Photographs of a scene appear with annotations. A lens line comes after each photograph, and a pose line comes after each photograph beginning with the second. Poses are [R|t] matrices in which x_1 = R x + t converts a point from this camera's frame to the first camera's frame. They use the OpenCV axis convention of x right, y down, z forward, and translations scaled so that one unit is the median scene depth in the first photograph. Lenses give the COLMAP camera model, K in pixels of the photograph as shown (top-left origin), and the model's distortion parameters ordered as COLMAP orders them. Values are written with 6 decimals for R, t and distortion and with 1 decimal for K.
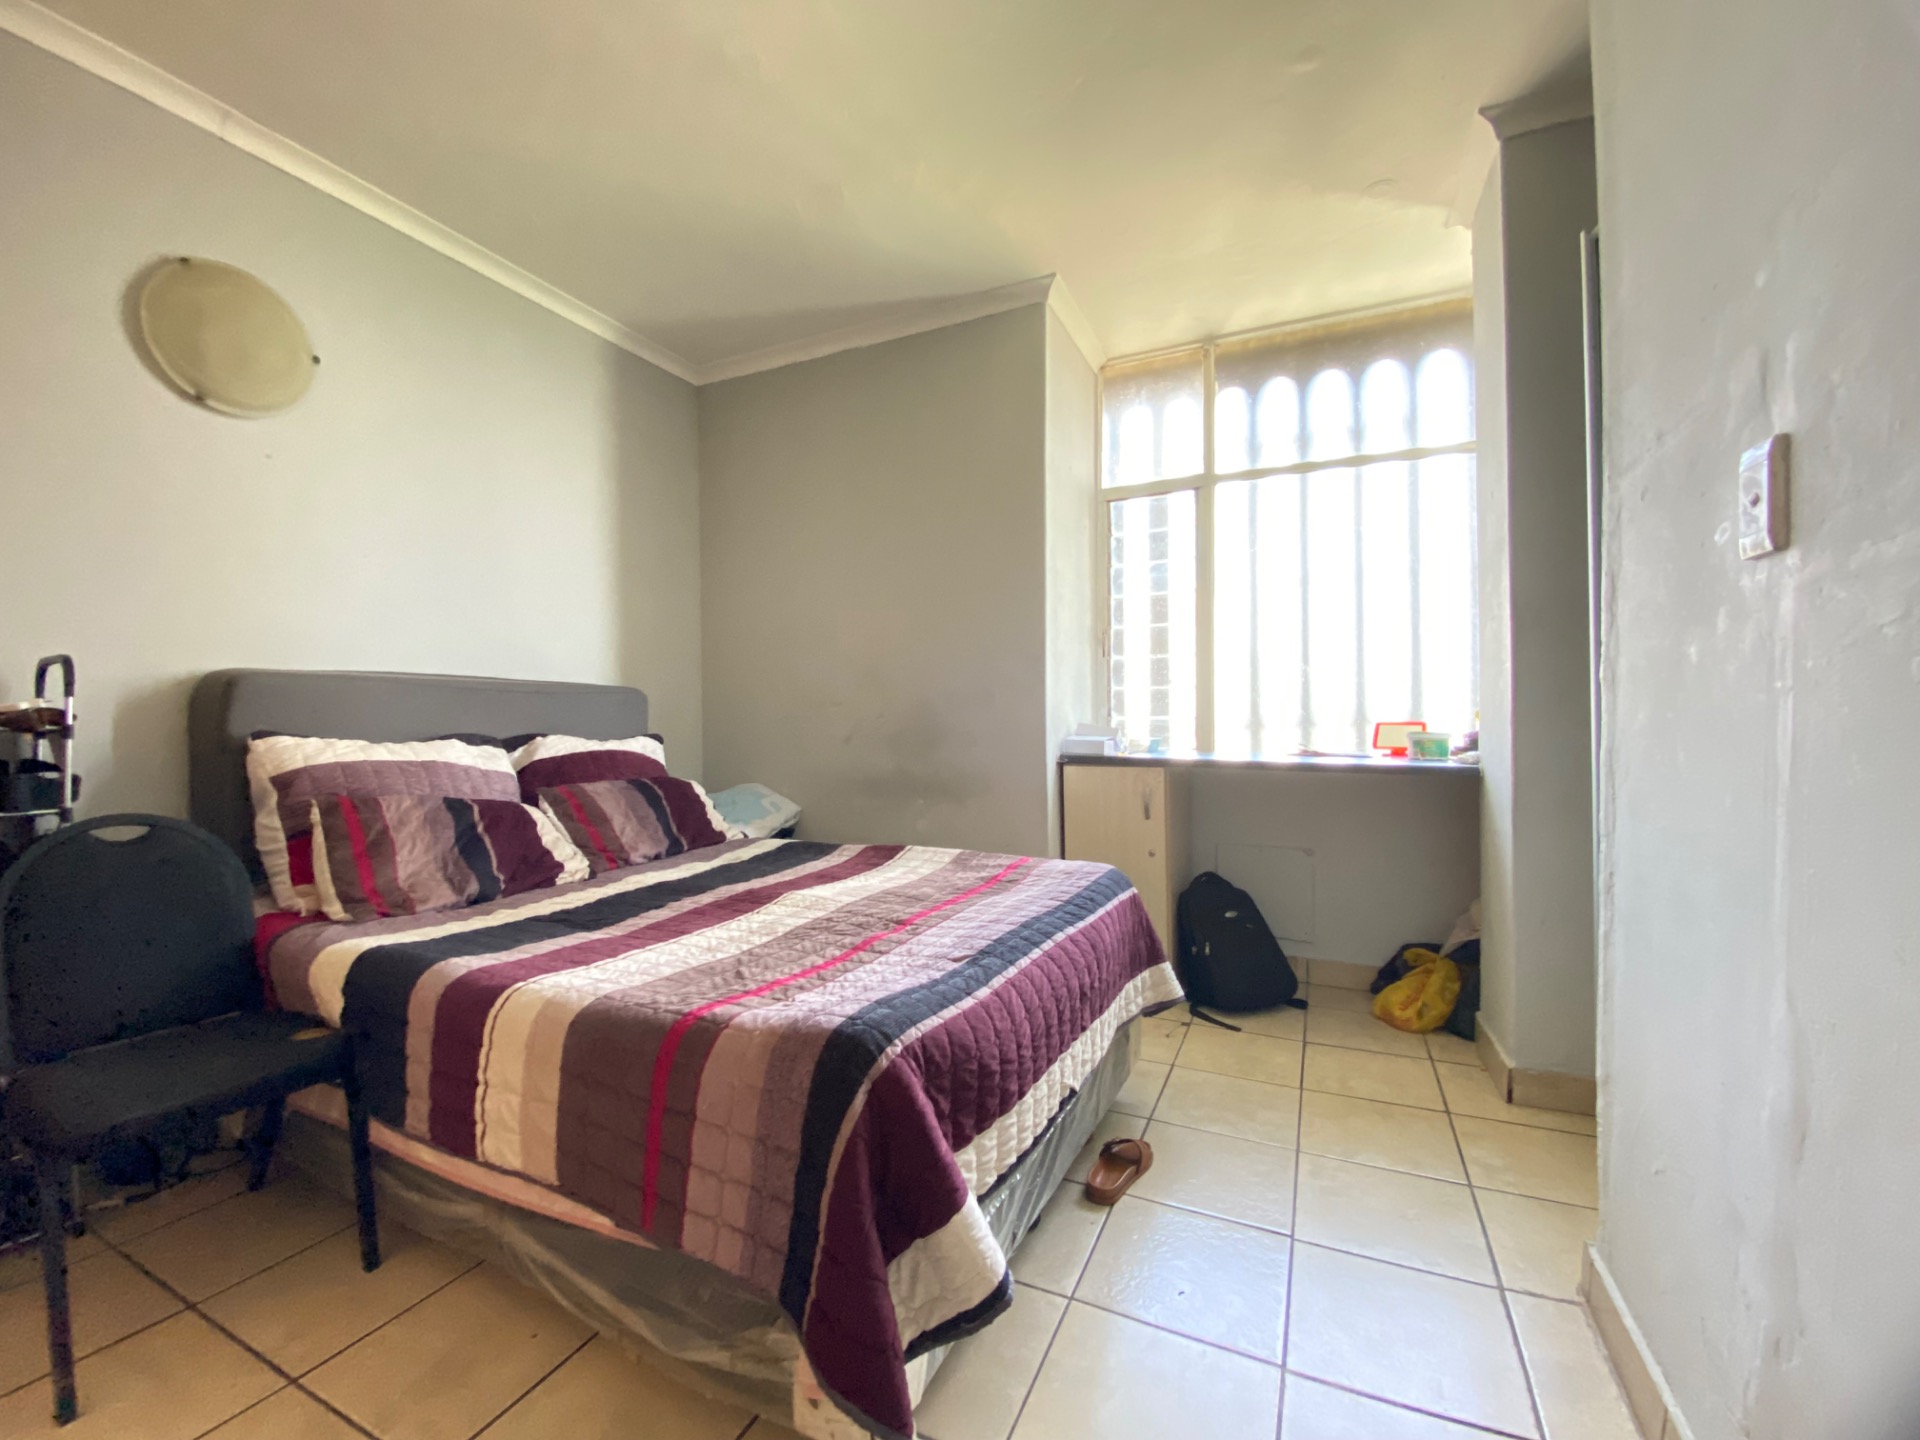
lens RADIAL K [[782.7, 0, 961.1], [0, 782.7, 727.7], [0, 0, 1]] dist [0.014219, -0.016034]
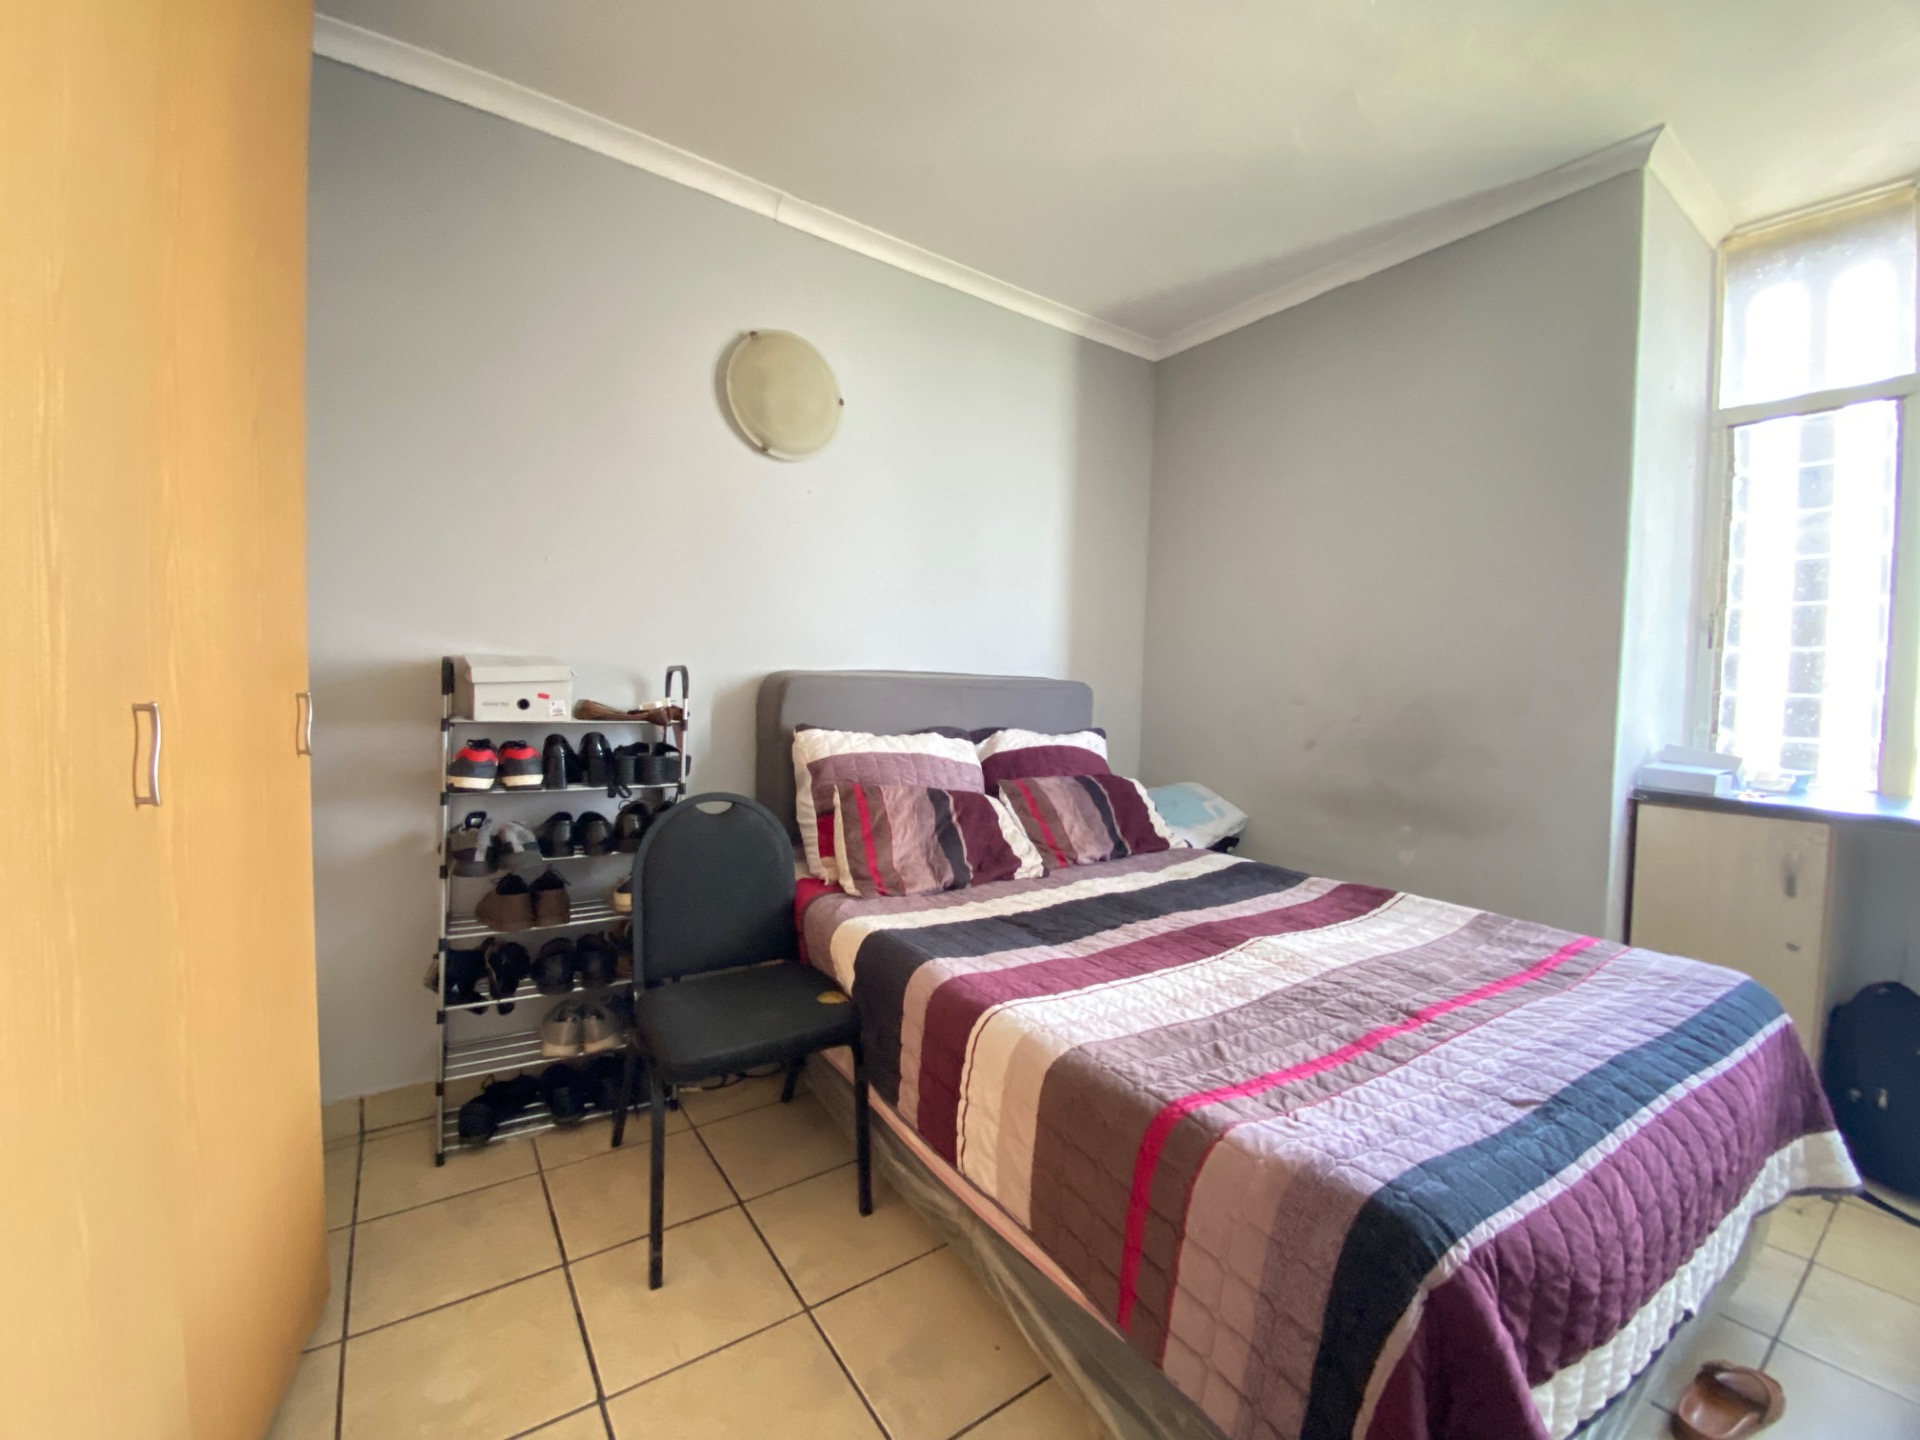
lens RADIAL K [[782.7, 0, 959.6], [0, 782.7, 724.4], [0, 0, 1]] dist [0.014219, -0.016034]
pose [[0.868125, 0.048874, -0.493934, -0.081901], [-0.029551, 0.998464, 0.046858, -0.058346], [0.495465, -0.026083, 0.868236, 0.069964]]
